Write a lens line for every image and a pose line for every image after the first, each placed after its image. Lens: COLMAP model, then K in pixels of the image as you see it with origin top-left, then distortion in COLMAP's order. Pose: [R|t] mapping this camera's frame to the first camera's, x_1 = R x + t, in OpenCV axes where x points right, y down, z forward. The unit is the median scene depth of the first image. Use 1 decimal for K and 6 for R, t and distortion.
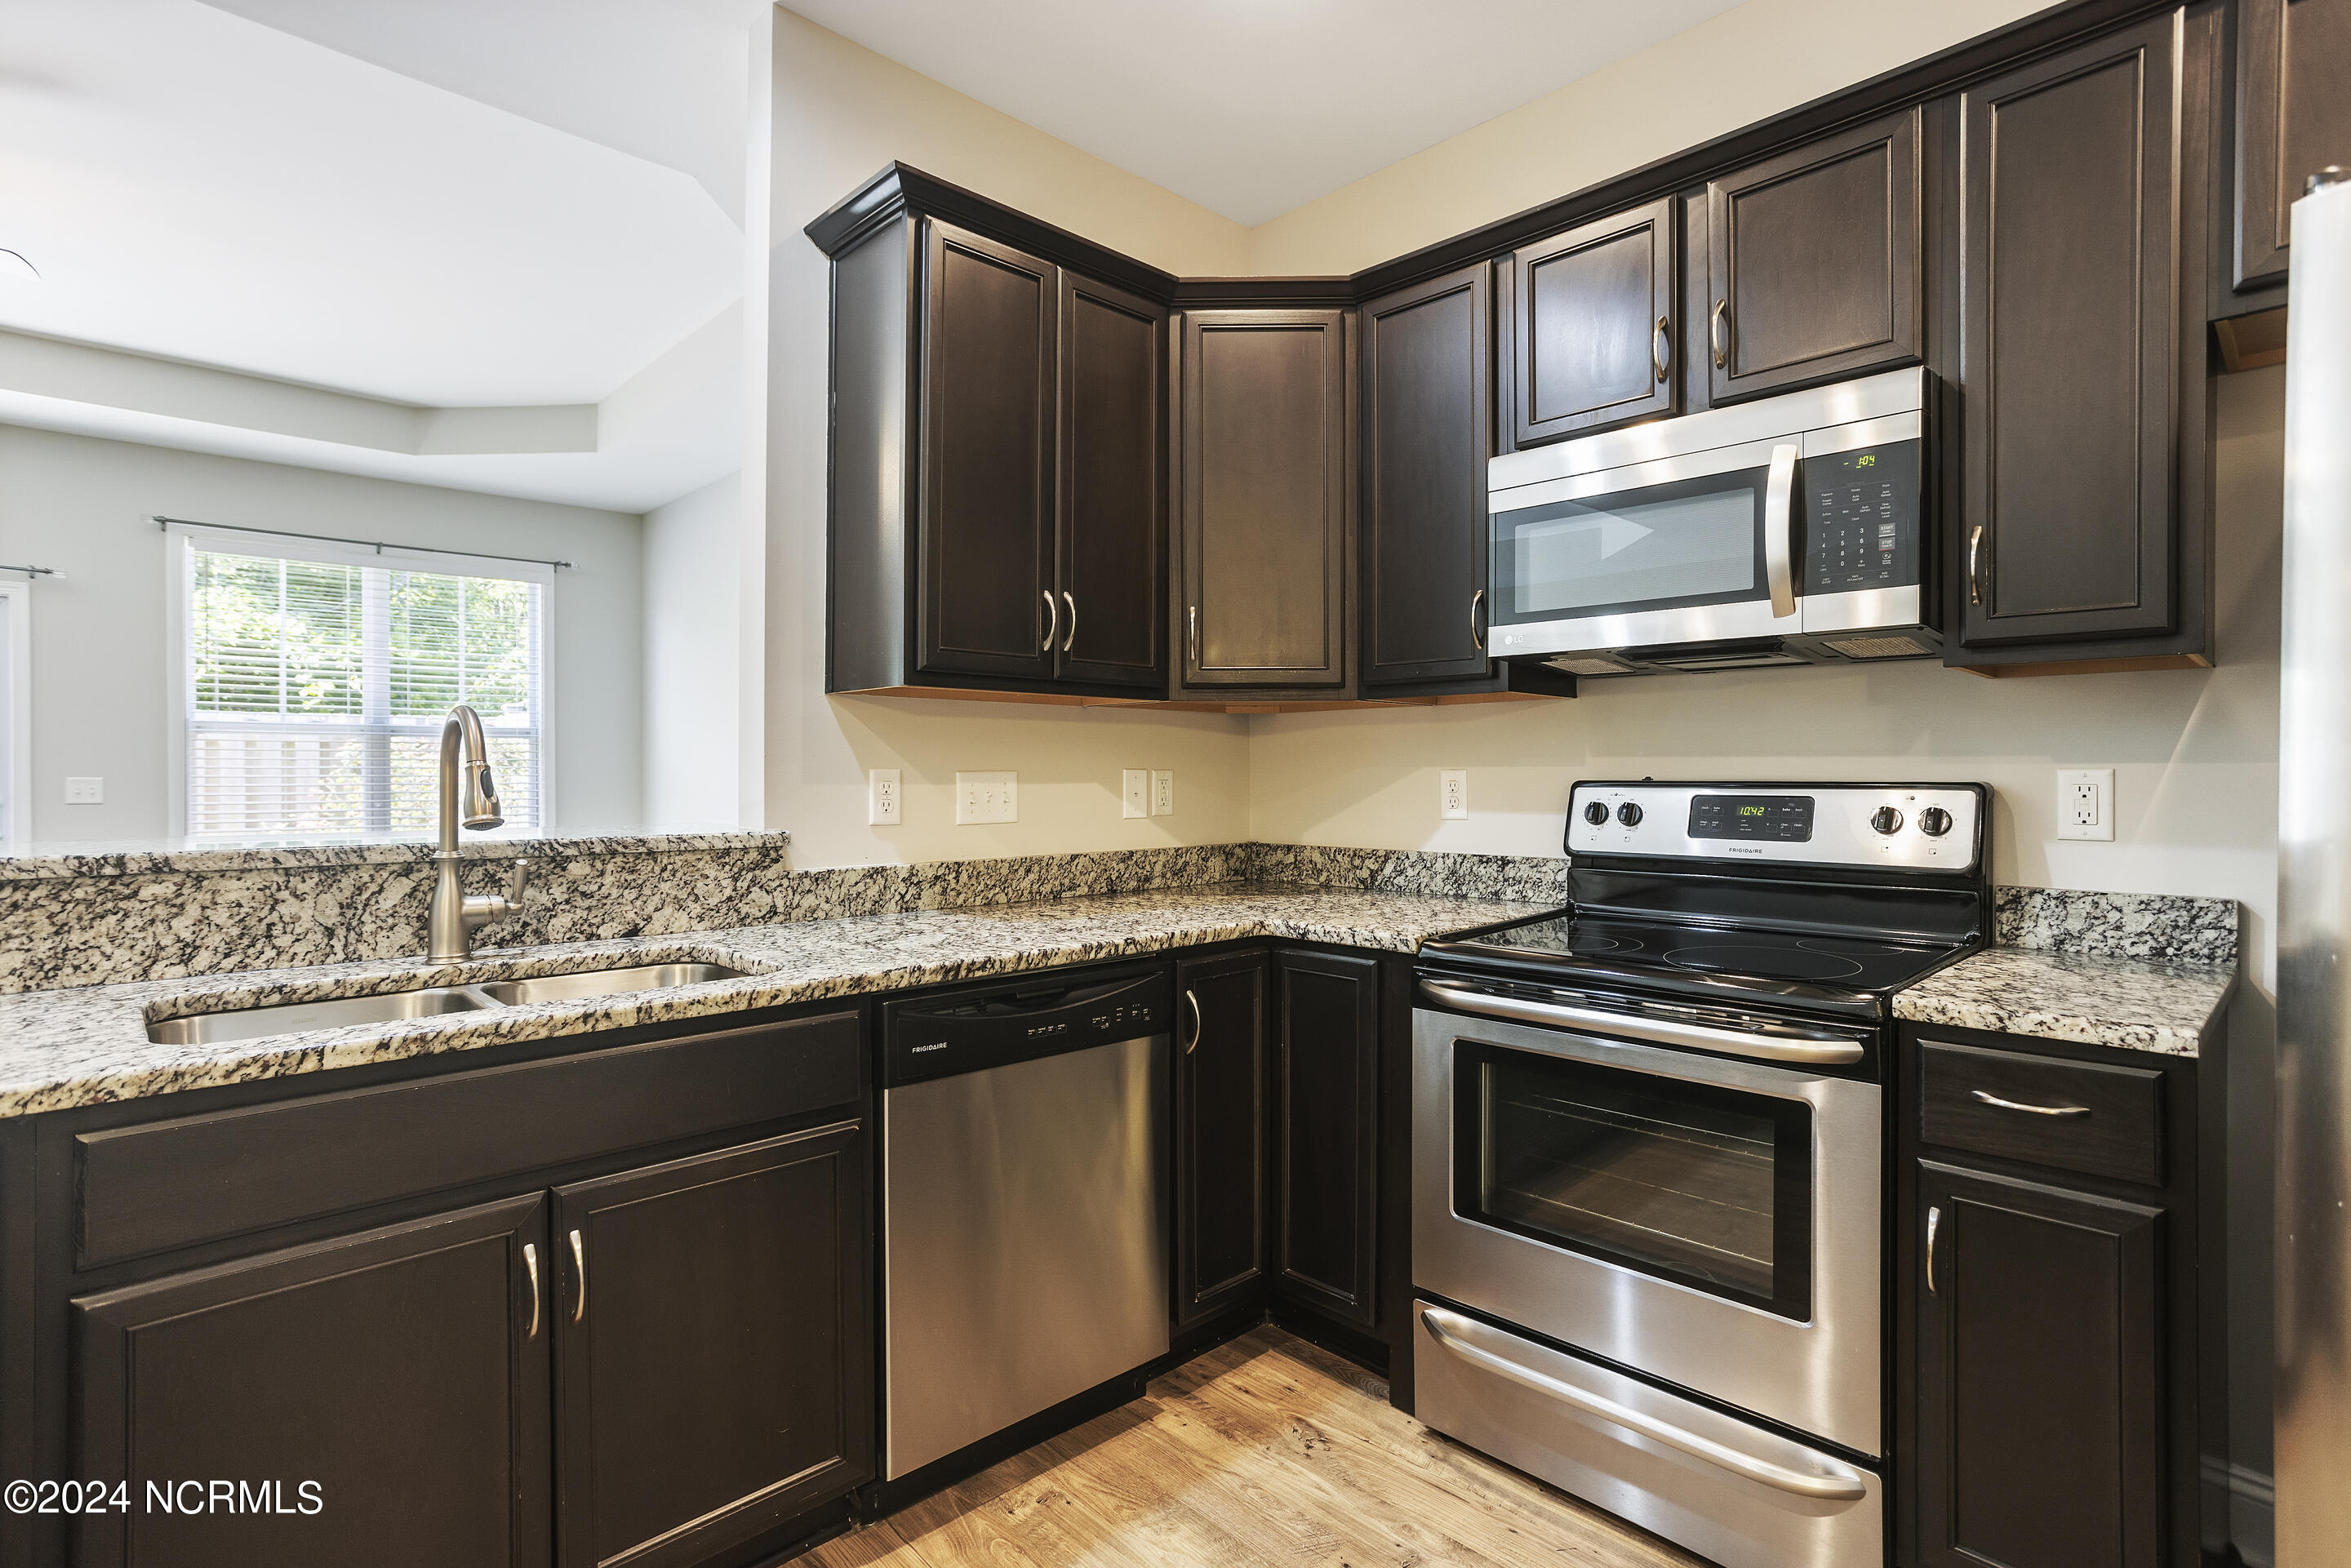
lens RADIAL K [[1148.9, 0, 1174.8], [0, 1148.9, 781.6], [0, 0, 1]] dist [-0.054496, 0.035935]
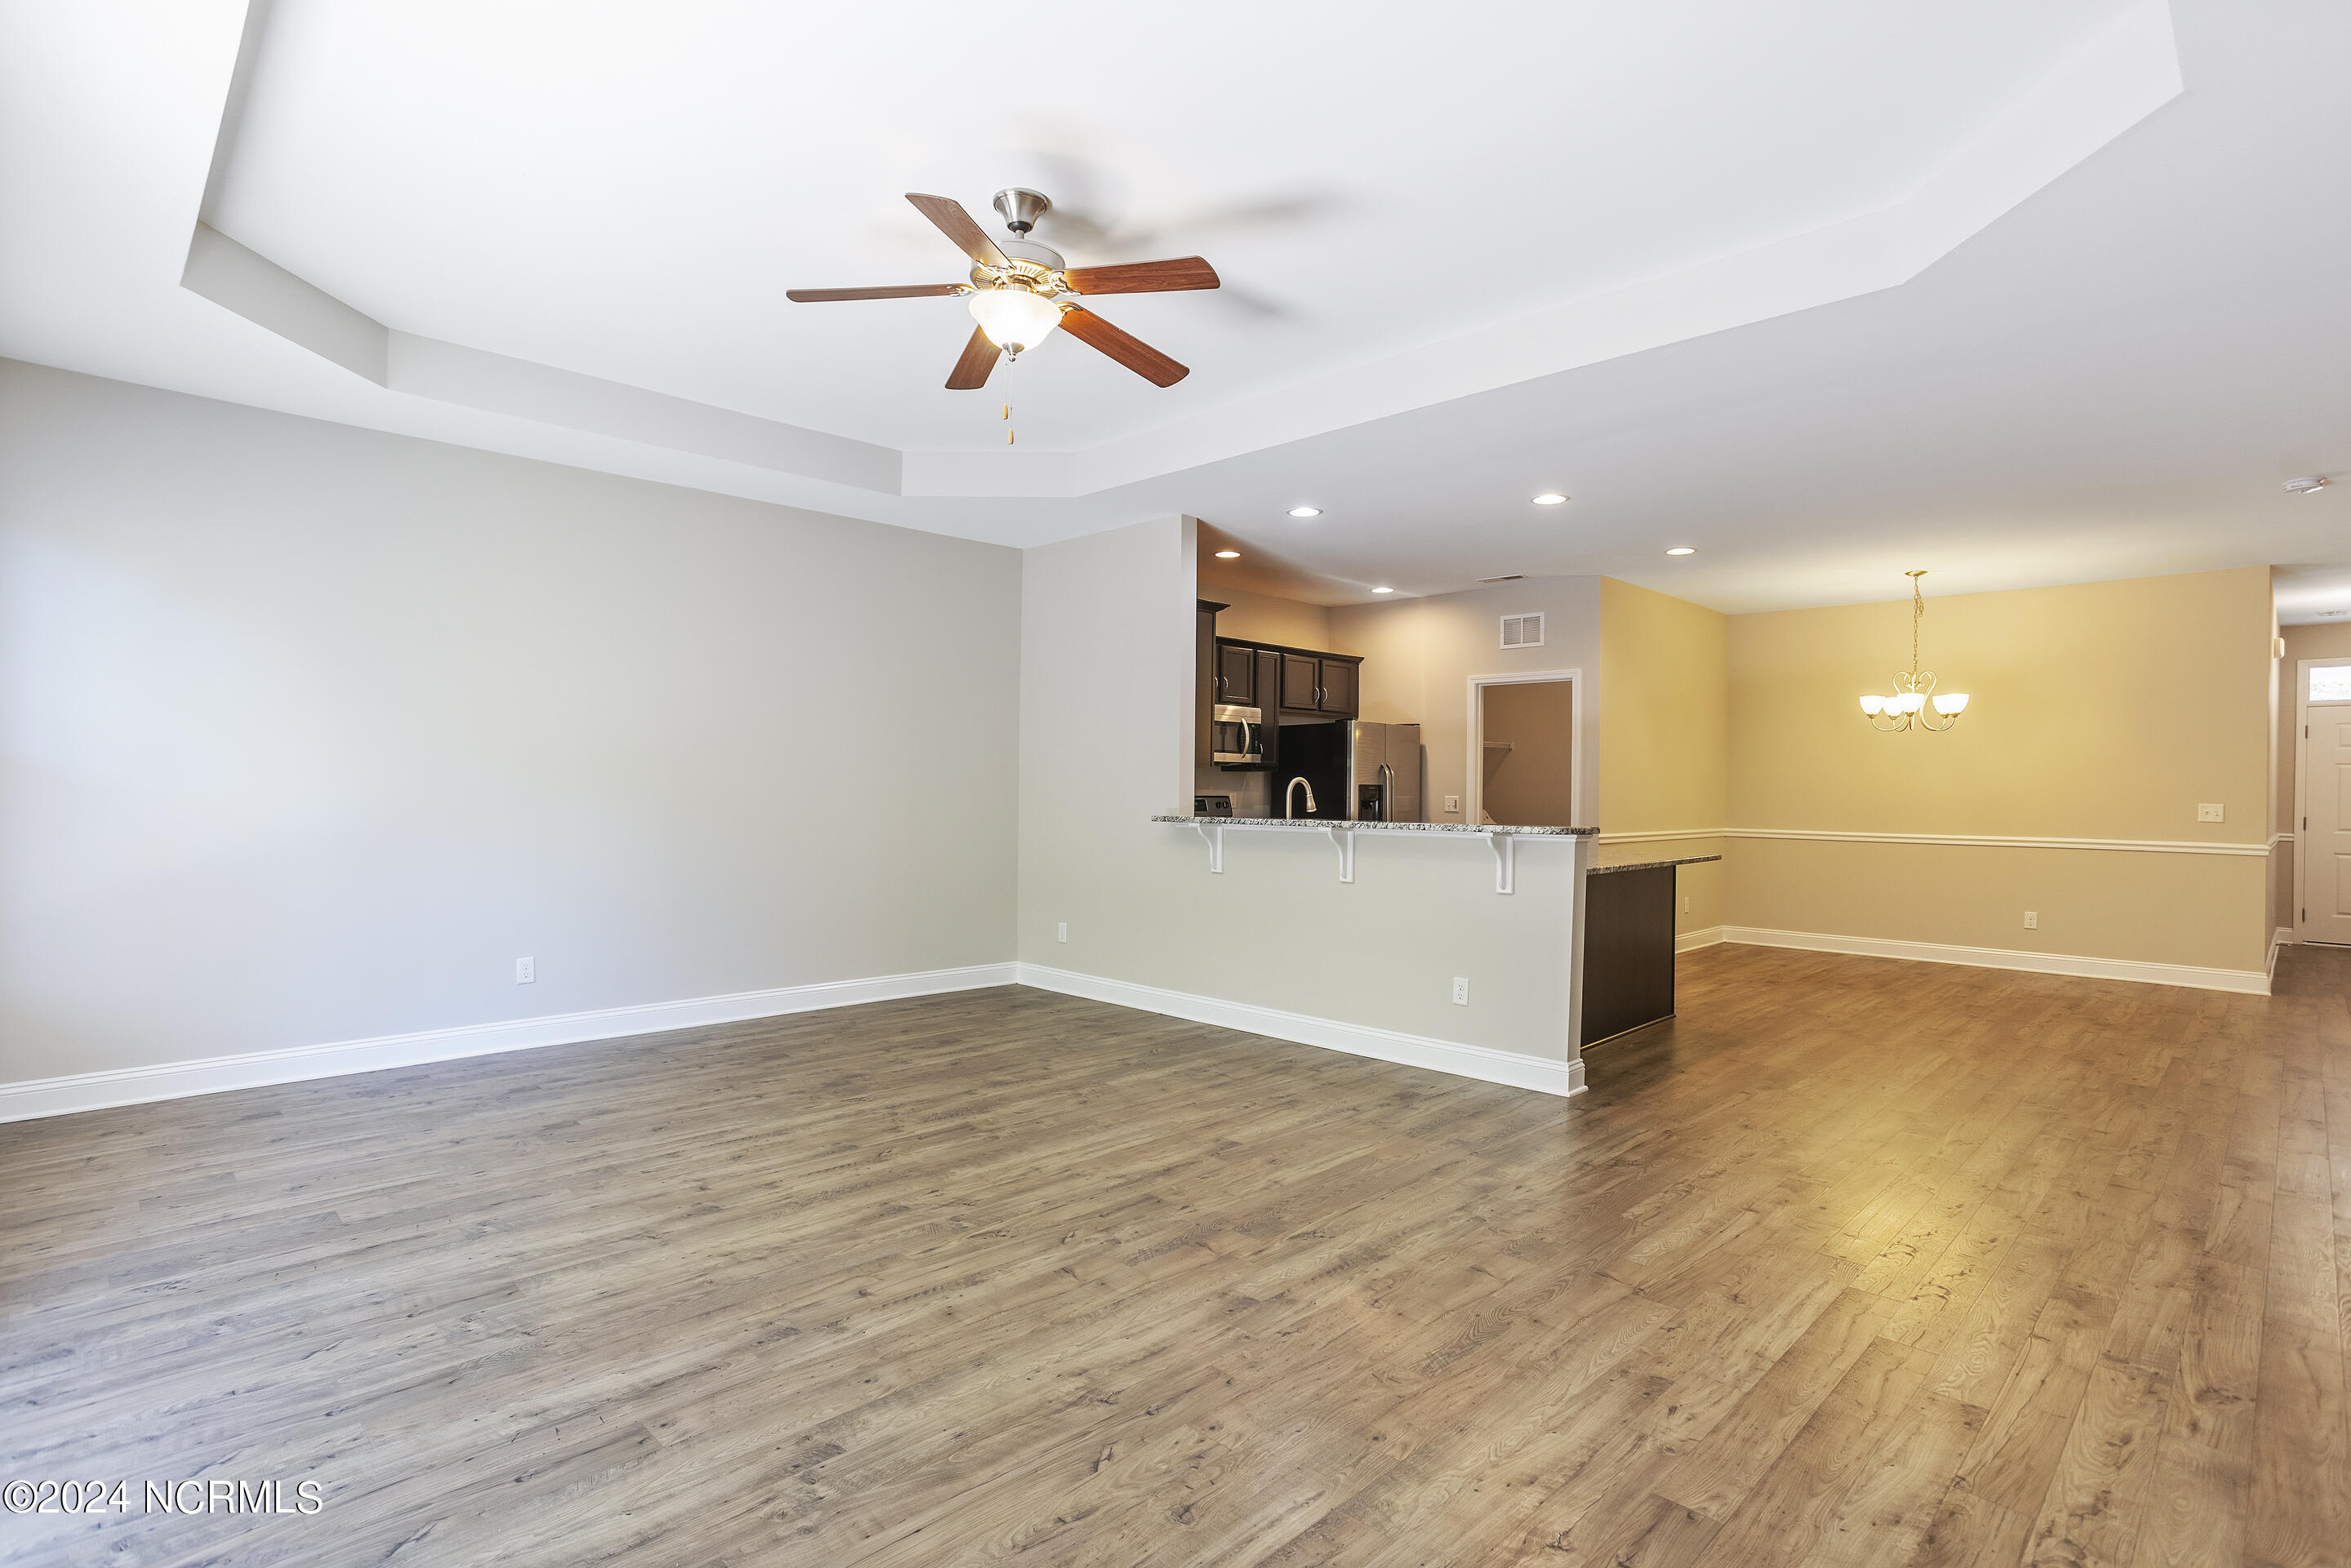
lens RADIAL K [[1136.4, 0, 1166.3], [0, 1136.4, 790.0], [0, 0, 1]] dist [-0.052468, 0.030961]
pose [[-0.009463, -0.002021, 0.999953, -3.427907], [-0.000631, 0.999998, 0.002015, -0.027762], [-0.999955, -0.000612, -0.009465, 1.186800]]
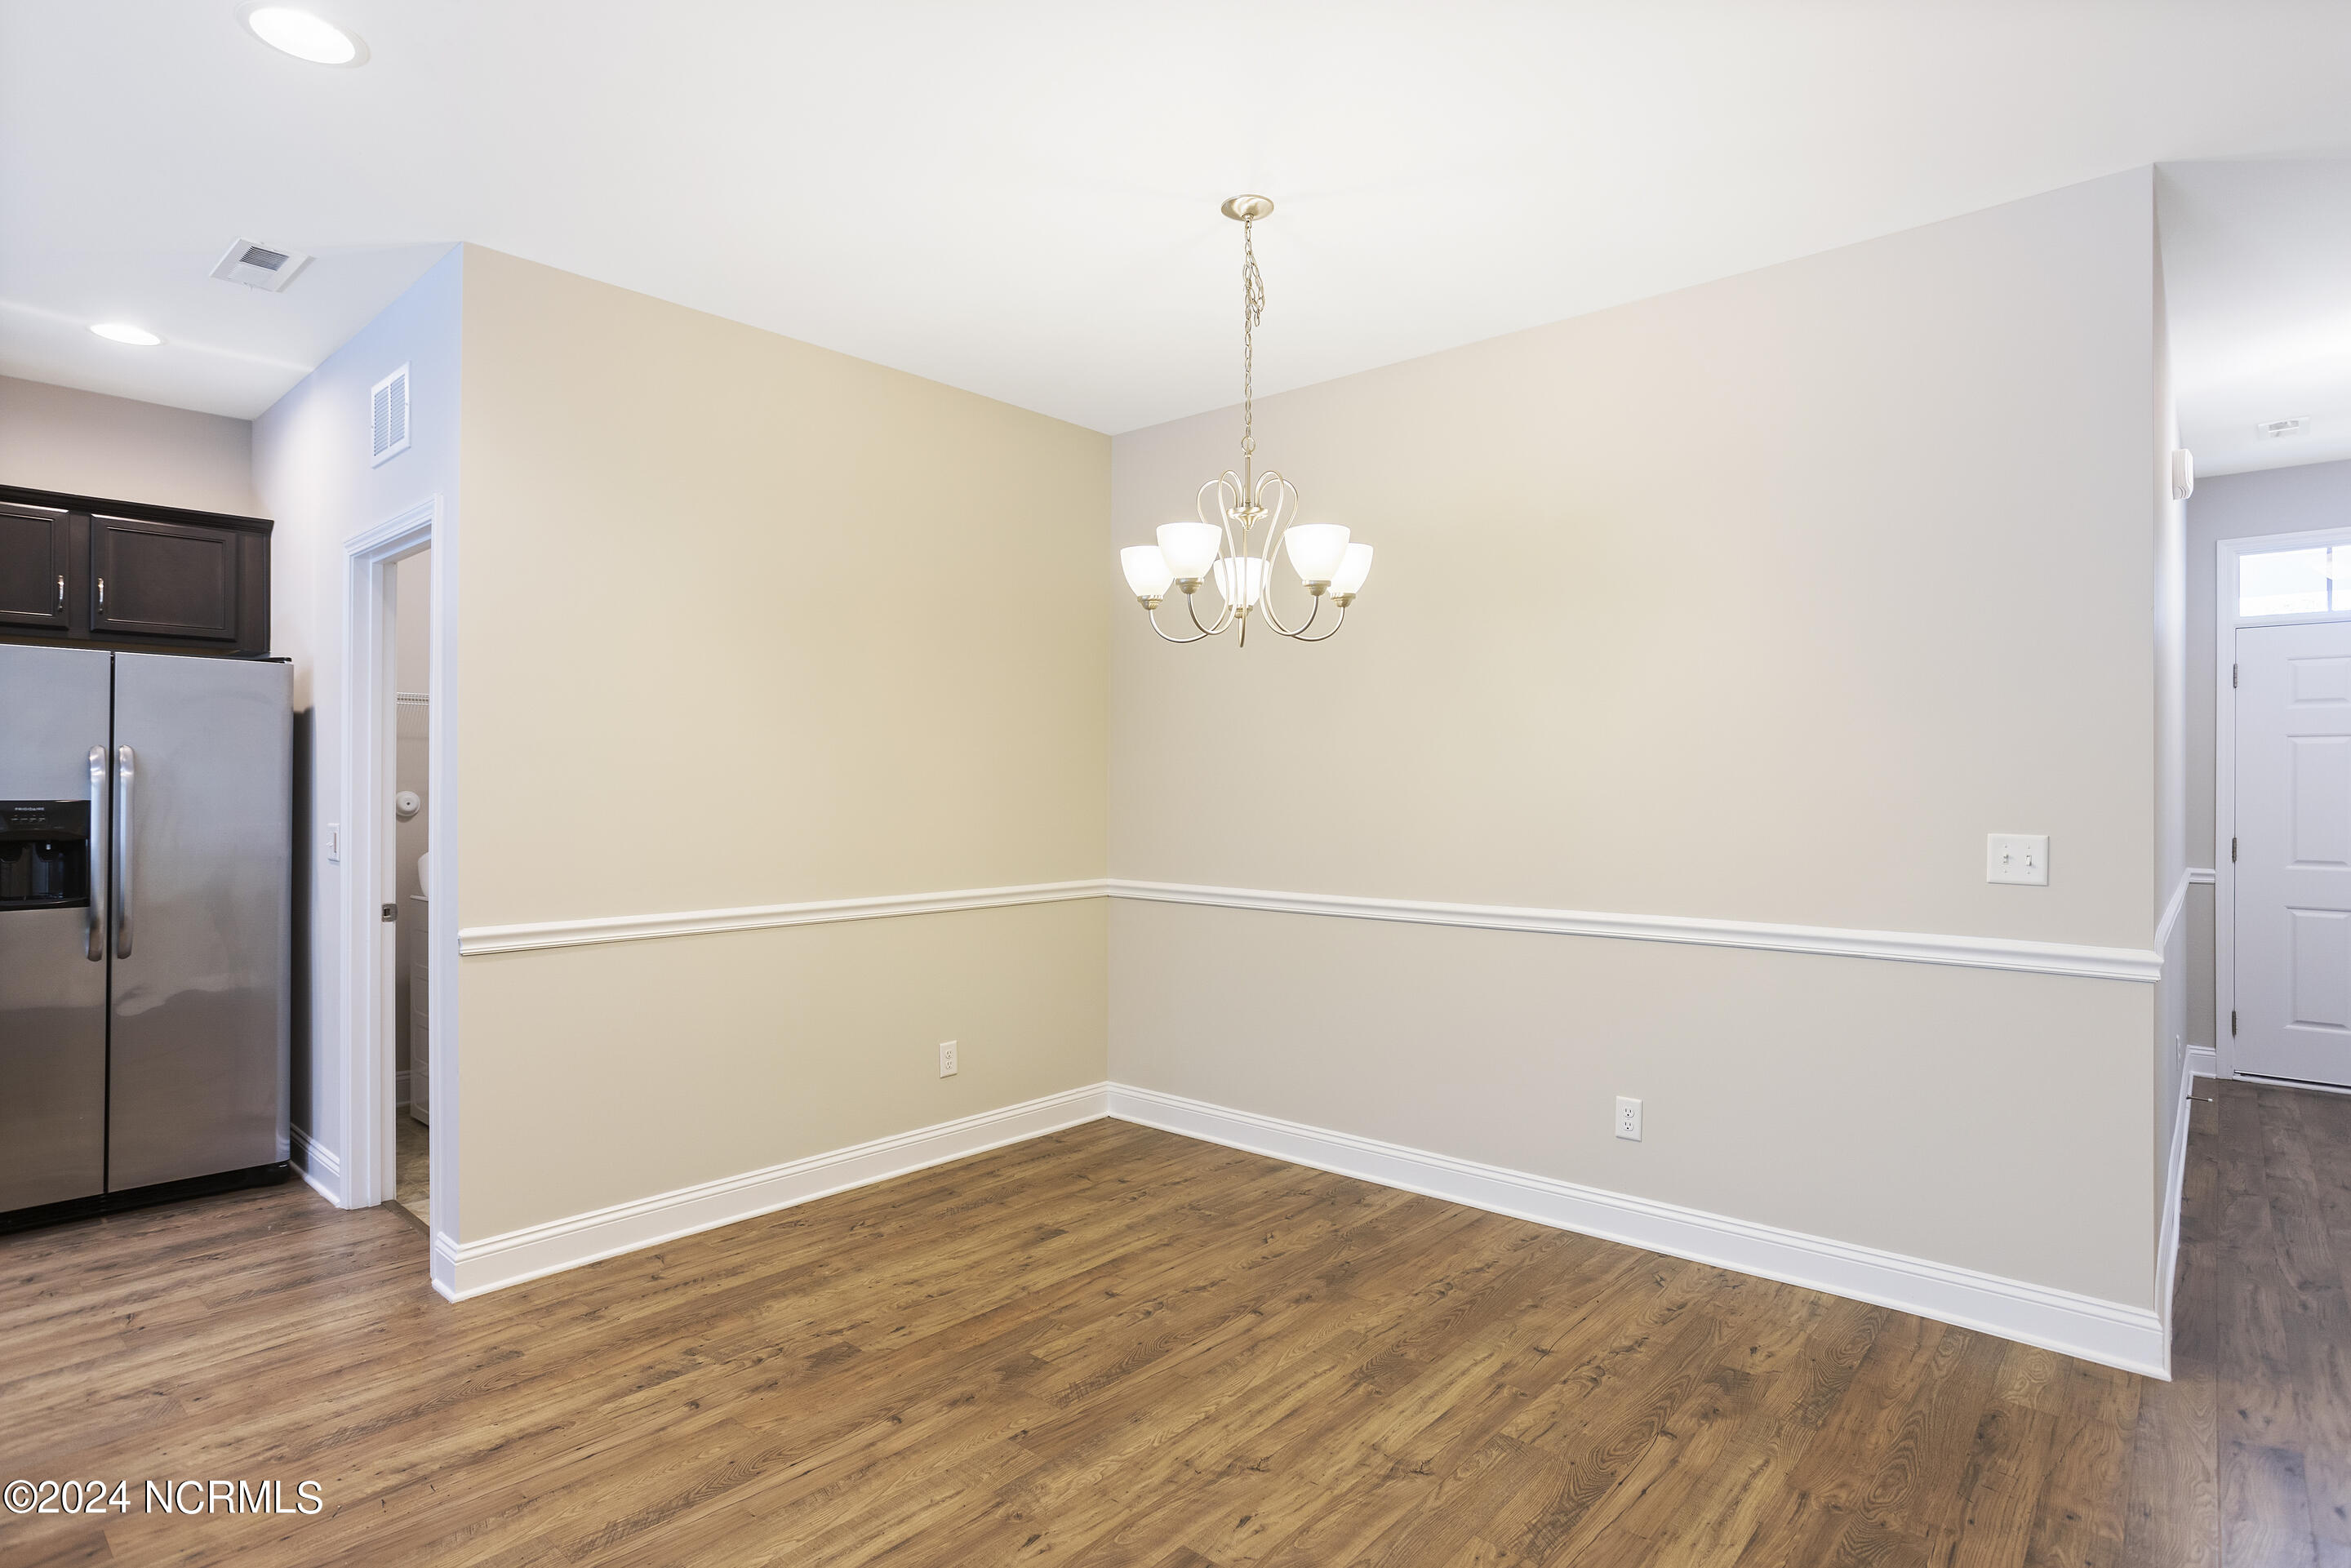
lens RADIAL K [[1209.9, 0, 1177.5], [0, 1209.9, 782.9], [0, 0, 1]] dist [-0.050810, 0.031248]
pose [[-0.086021, 0.003527, 0.996287, -1.253551], [0.009498, 0.999951, -0.002720, -0.043981], [-0.996248, 0.009229, -0.086051, -1.042952]]
